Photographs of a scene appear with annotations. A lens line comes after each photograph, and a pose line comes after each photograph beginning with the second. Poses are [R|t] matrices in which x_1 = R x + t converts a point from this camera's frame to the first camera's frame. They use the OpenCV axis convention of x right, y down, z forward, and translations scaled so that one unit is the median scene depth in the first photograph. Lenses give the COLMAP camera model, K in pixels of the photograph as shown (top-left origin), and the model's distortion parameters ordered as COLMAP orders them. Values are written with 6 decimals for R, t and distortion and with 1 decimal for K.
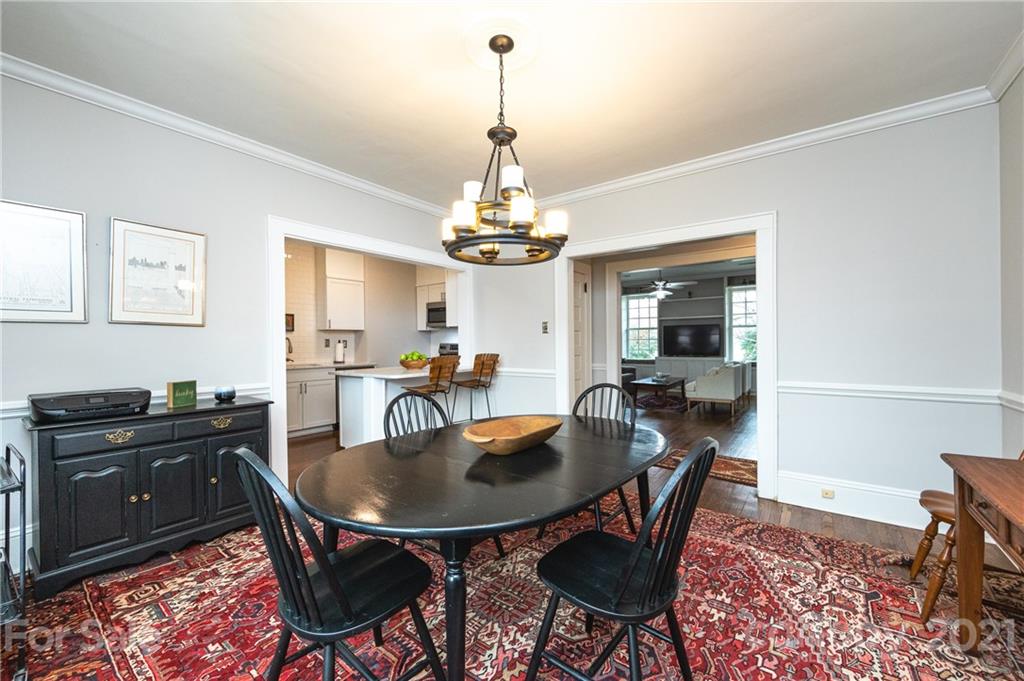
lens RADIAL K [[404.3, 0, 512.6], [0, 404.3, 343.1], [0, 0, 1]] dist [-0.002983, -0.005910]
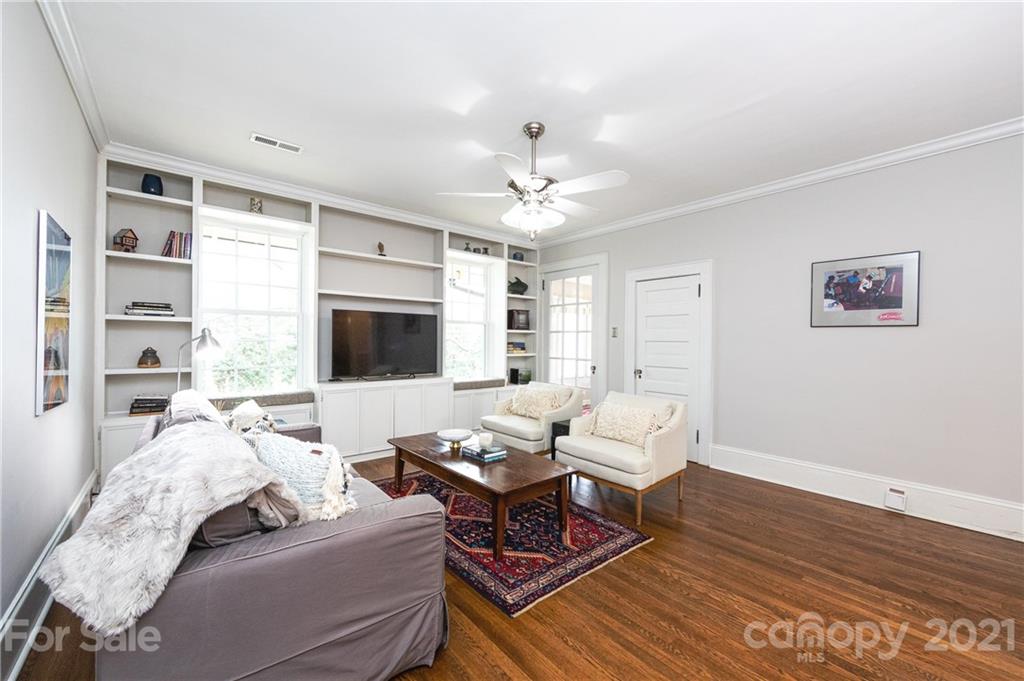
lens RADIAL K [[398.5, 0, 518.5], [0, 398.5, 343.9], [0, 0, 1]] dist [-0.001476, -0.000073]
pose [[0.211188, 0.008907, 0.977405, 0.003875], [-0.012703, 0.999899, -0.006367, -0.001980], [-0.977363, -0.011072, 0.211280, 0.212942]]
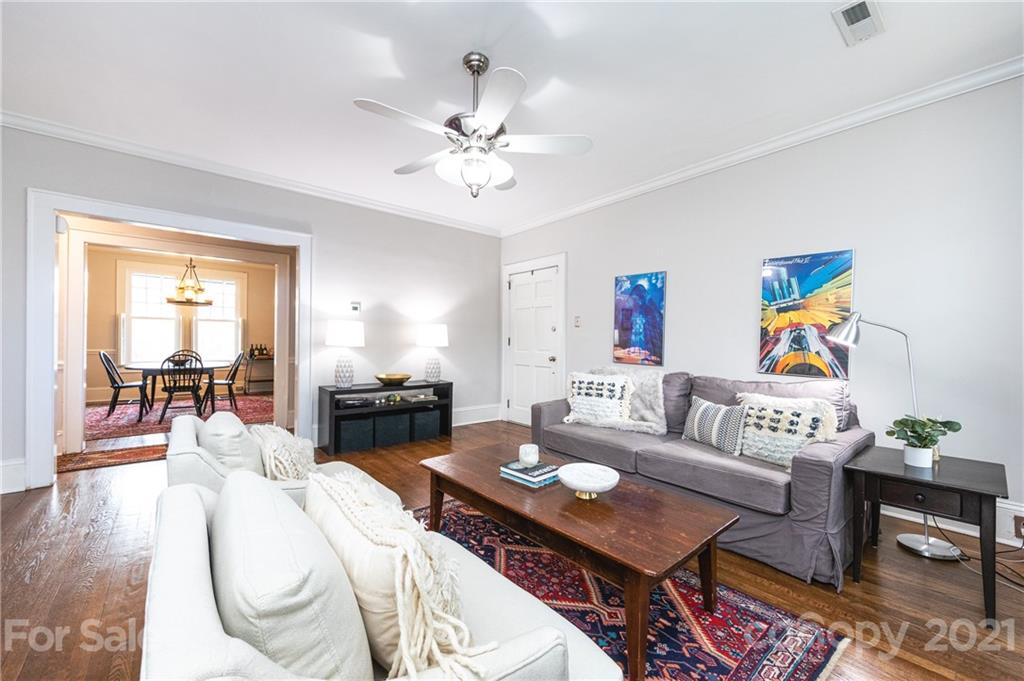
lens RADIAL K [[404.3, 0, 512.6], [0, 404.3, 343.1], [0, 0, 1]] dist [-0.002983, -0.005910]
pose [[-0.224995, 0.009859, -0.974310, 0.148473], [-0.008742, 0.999888, 0.012137, 0.000098], [0.974321, 0.011248, -0.224884, 0.249260]]
